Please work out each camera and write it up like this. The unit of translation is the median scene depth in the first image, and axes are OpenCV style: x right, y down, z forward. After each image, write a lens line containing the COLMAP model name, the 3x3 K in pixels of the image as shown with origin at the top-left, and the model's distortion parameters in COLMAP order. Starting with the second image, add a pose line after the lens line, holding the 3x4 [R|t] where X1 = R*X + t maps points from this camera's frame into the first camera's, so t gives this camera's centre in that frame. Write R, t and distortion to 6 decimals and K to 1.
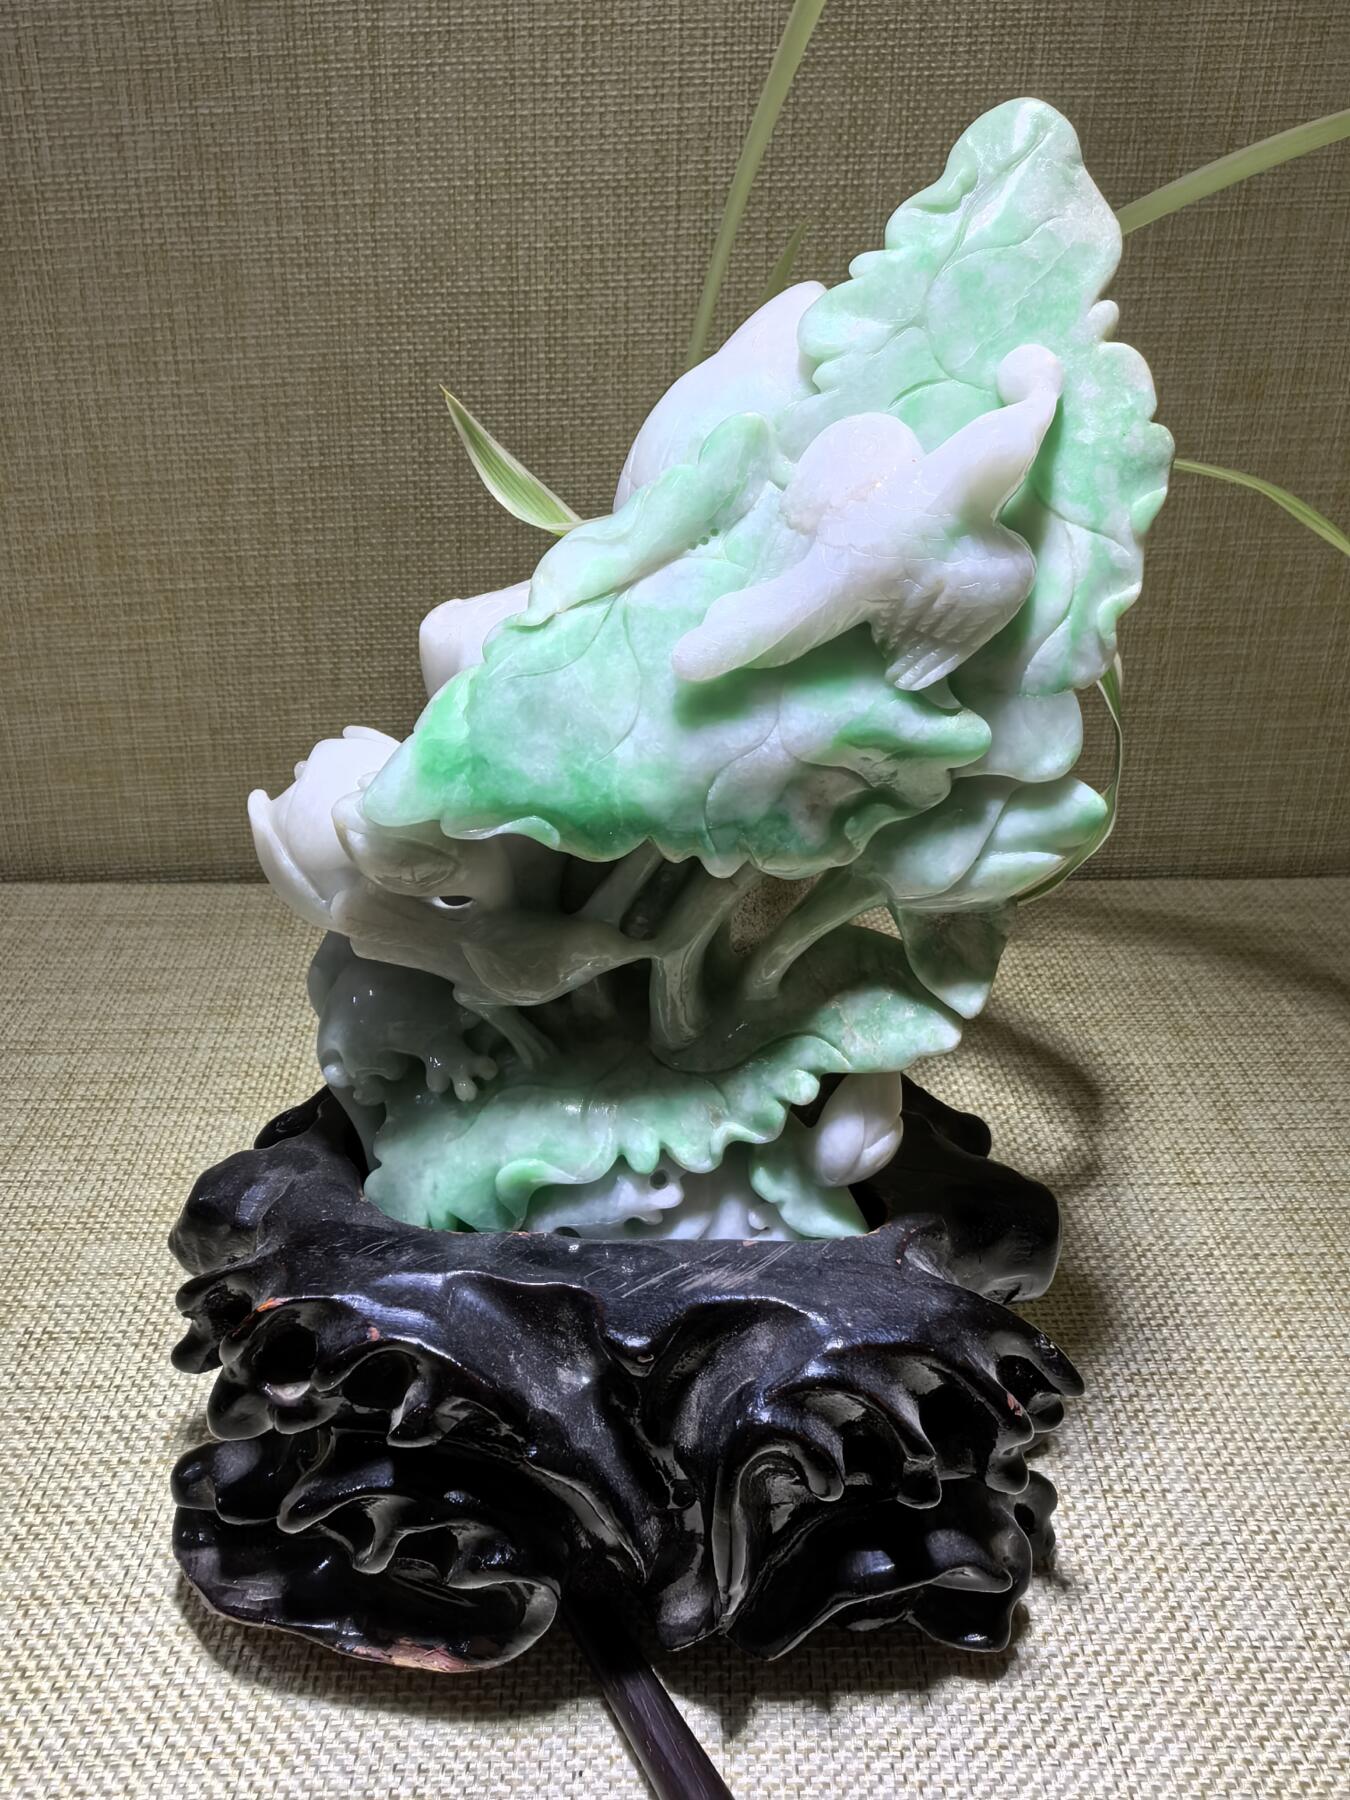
lens RADIAL K [[1784.3, 0, 682.8], [0, 1784.3, 889.1], [0, 0, 1]] dist [-0.006638, 0.000792]
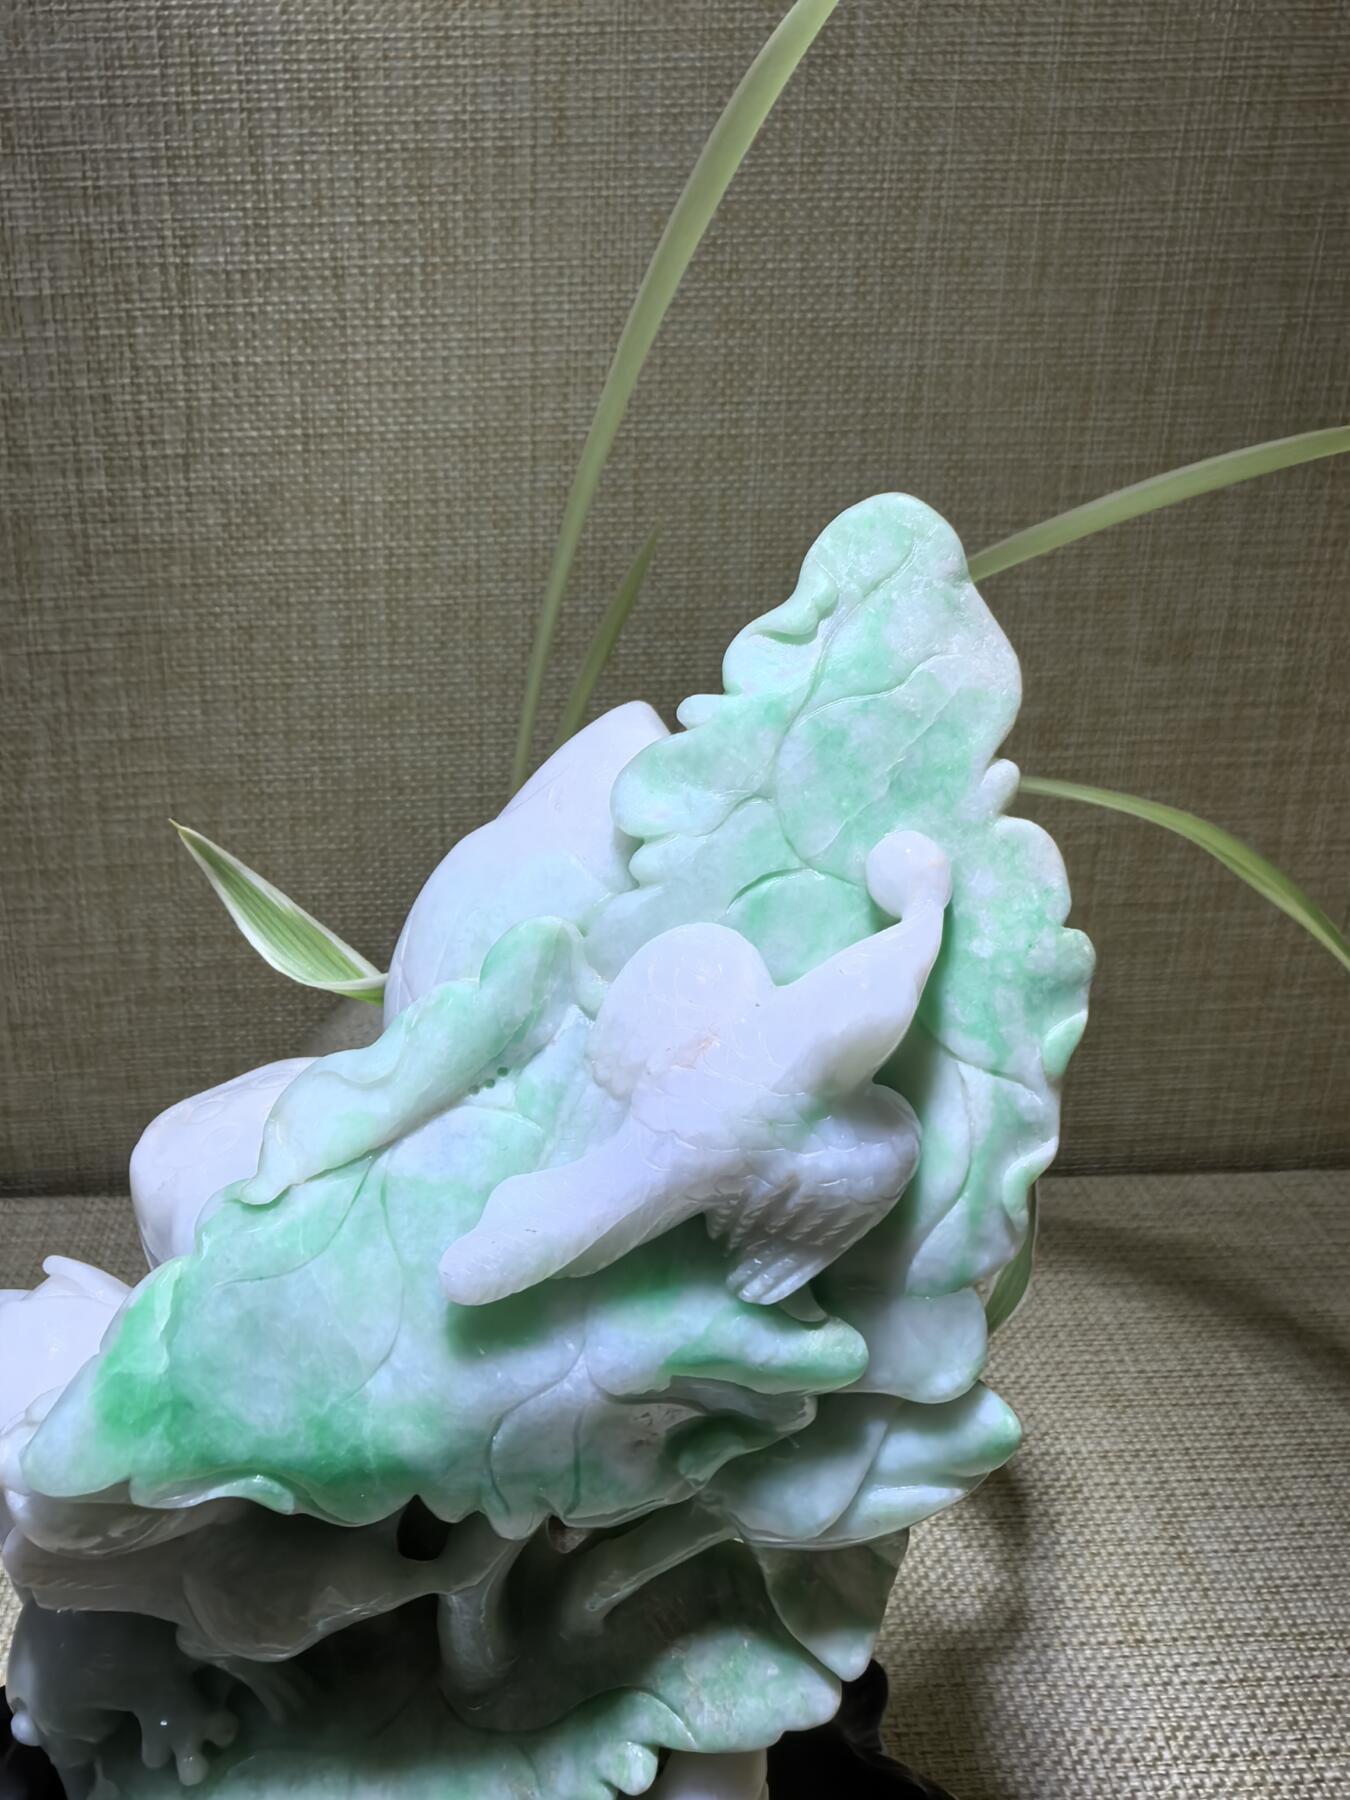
lens RADIAL K [[1856.3, 0, 672.4], [0, 1856.3, 919.8], [0, 0, 1]] dist [-0.005001, -0.001582]
pose [[0.999151, -0.008363, 0.040328, 0.028282], [0.010657, 0.998317, -0.057010, -0.104847], [-0.039784, 0.057392, 0.997559, 0.094084]]
